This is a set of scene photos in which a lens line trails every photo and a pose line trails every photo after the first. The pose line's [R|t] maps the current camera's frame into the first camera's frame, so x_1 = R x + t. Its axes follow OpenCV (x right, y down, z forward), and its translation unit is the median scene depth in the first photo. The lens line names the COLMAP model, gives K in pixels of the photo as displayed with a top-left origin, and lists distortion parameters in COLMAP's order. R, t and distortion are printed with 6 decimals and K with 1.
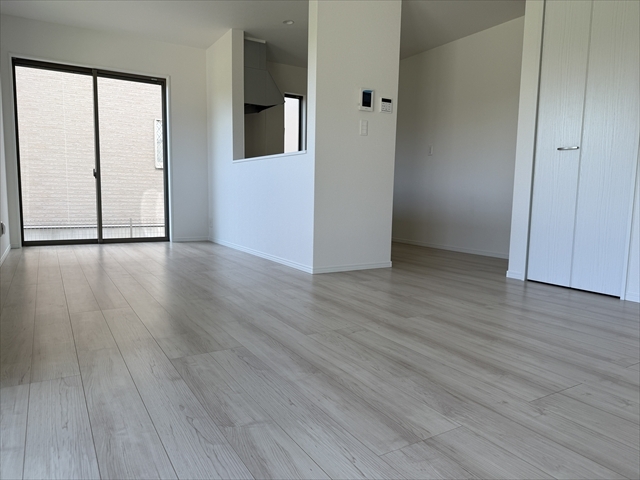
lens RADIAL K [[447.4, 0, 316.9], [0, 447.4, 237.7], [0, 0, 1]] dist [0.046207, -0.049633]
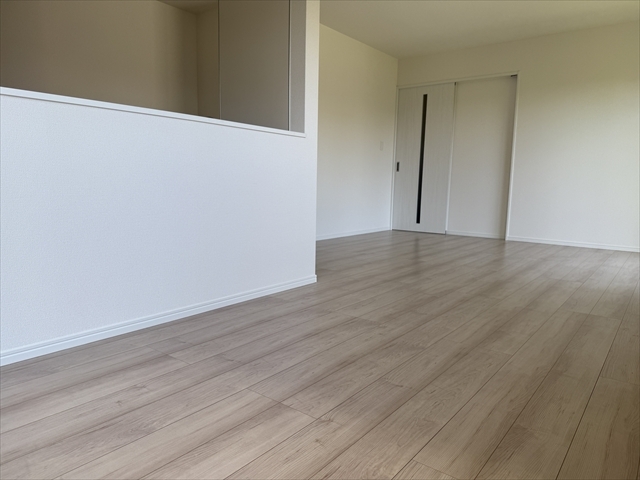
lens RADIAL K [[447.4, 0, 317.3], [0, 447.4, 241.4], [0, 0, 1]] dist [0.046207, -0.049633]
pose [[-0.355229, -0.147297, 0.923101, -0.737071], [0.068707, 0.980722, 0.182932, -0.149293], [-0.932251, 0.128407, -0.338261, 1.153500]]
